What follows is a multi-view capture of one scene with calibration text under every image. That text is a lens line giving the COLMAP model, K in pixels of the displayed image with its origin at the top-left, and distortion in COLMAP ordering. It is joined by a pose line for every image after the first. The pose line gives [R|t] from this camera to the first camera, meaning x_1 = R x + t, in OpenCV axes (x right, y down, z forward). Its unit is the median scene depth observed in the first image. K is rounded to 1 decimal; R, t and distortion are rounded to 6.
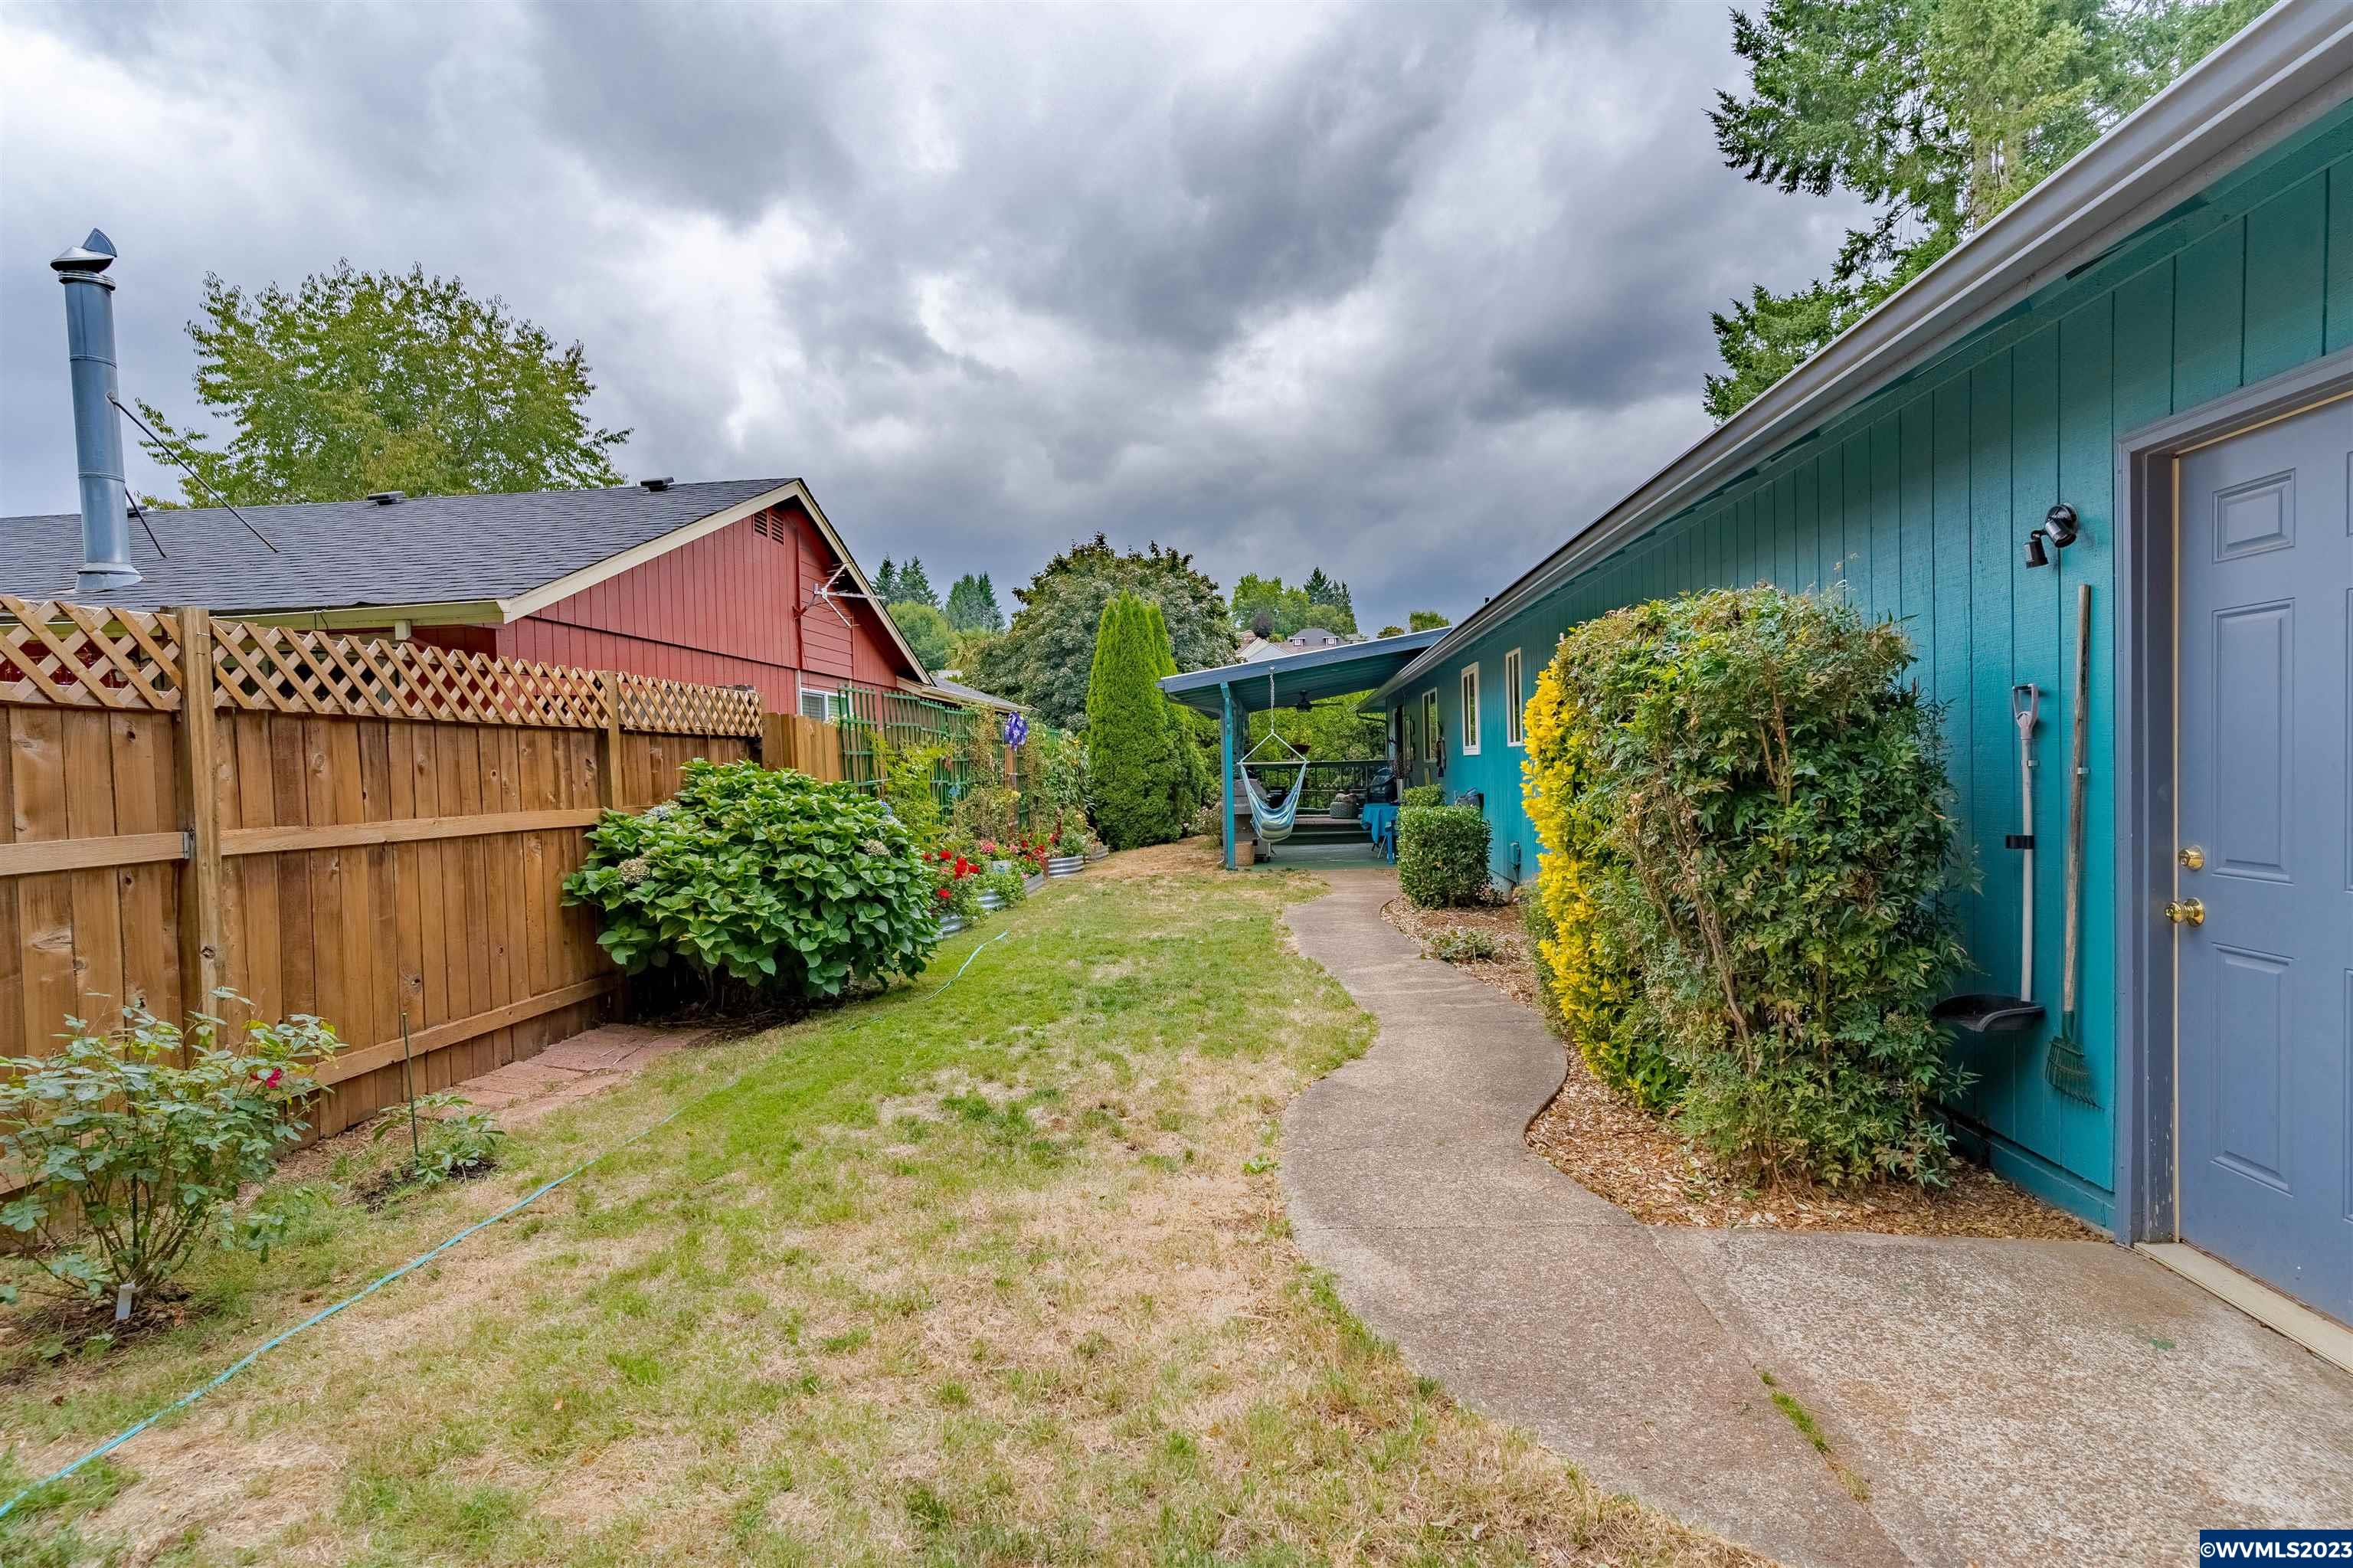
lens RADIAL K [[1161.2, 0, 1167.6], [0, 1161.2, 789.2], [0, 0, 1]] dist [0.001096, 0.000042]
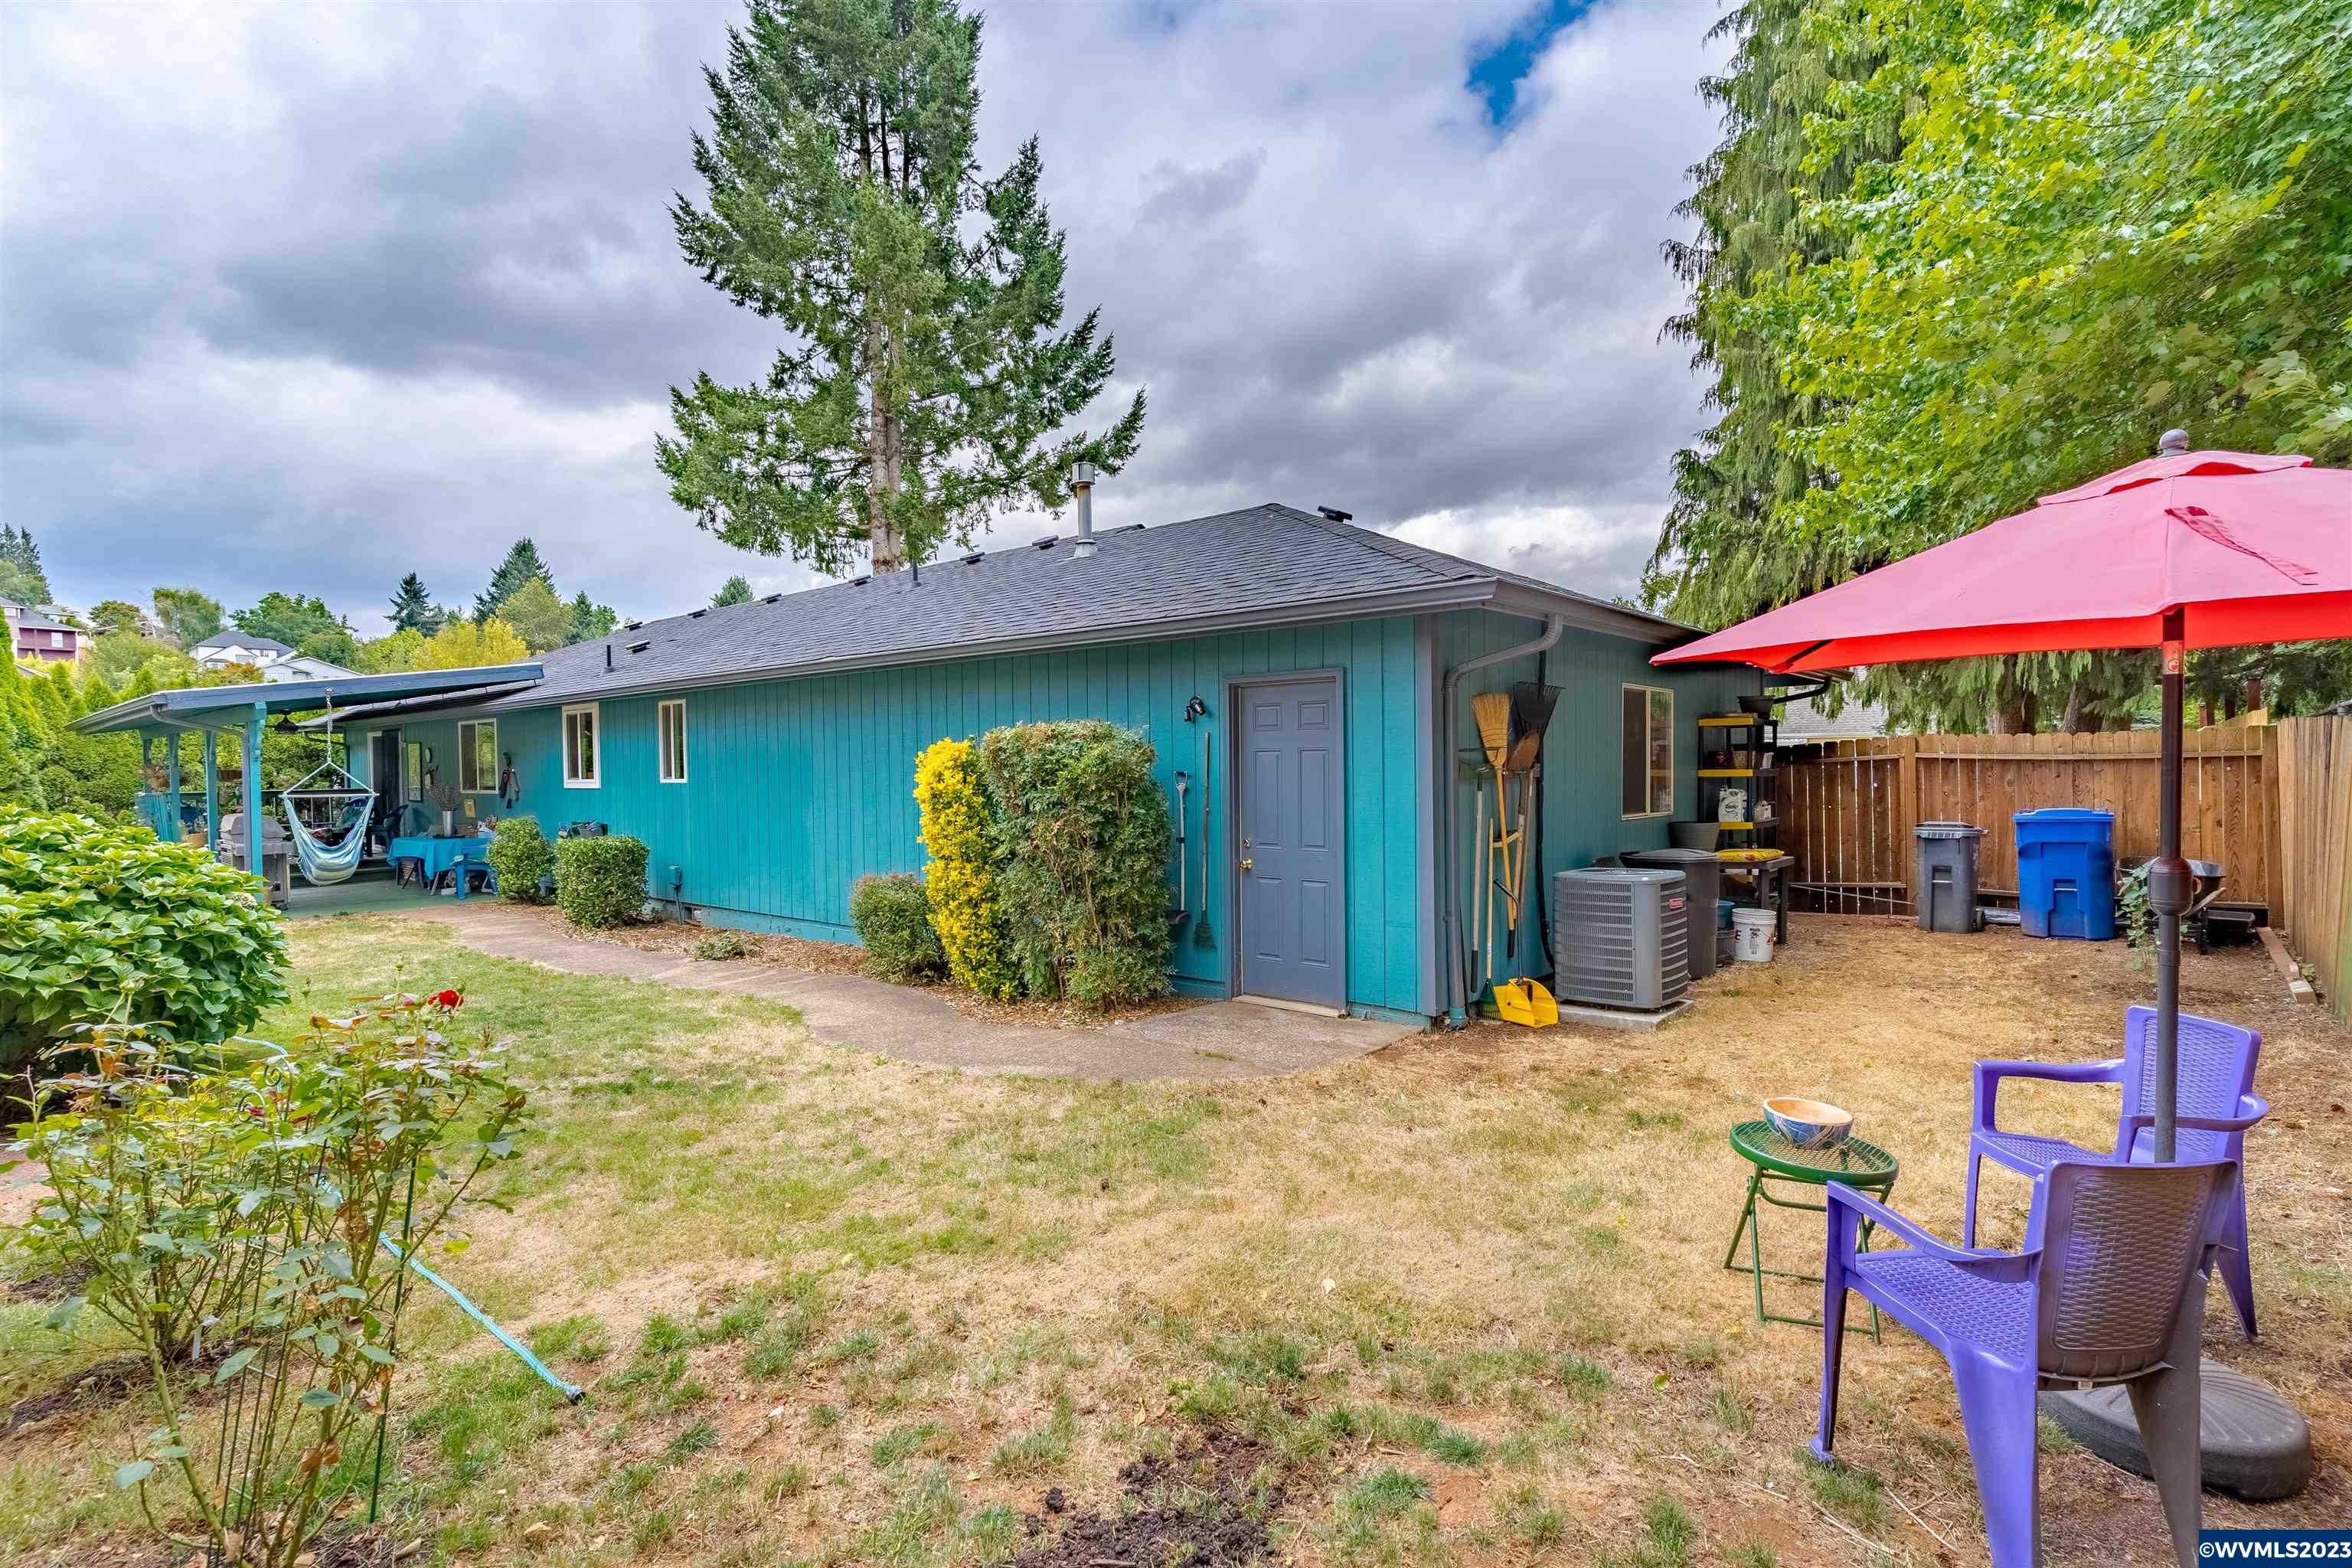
lens RADIAL K [[1118.2, 0, 1262.8], [0, 1118.2, 718.1], [0, 0, 1]] dist [0.018614, 0.000232]
pose [[0.535970, 0.056015, 0.842376, -0.267196], [0.013442, 0.997104, -0.074856, -0.006979], [-0.844130, 0.051444, 0.533665, -0.083136]]
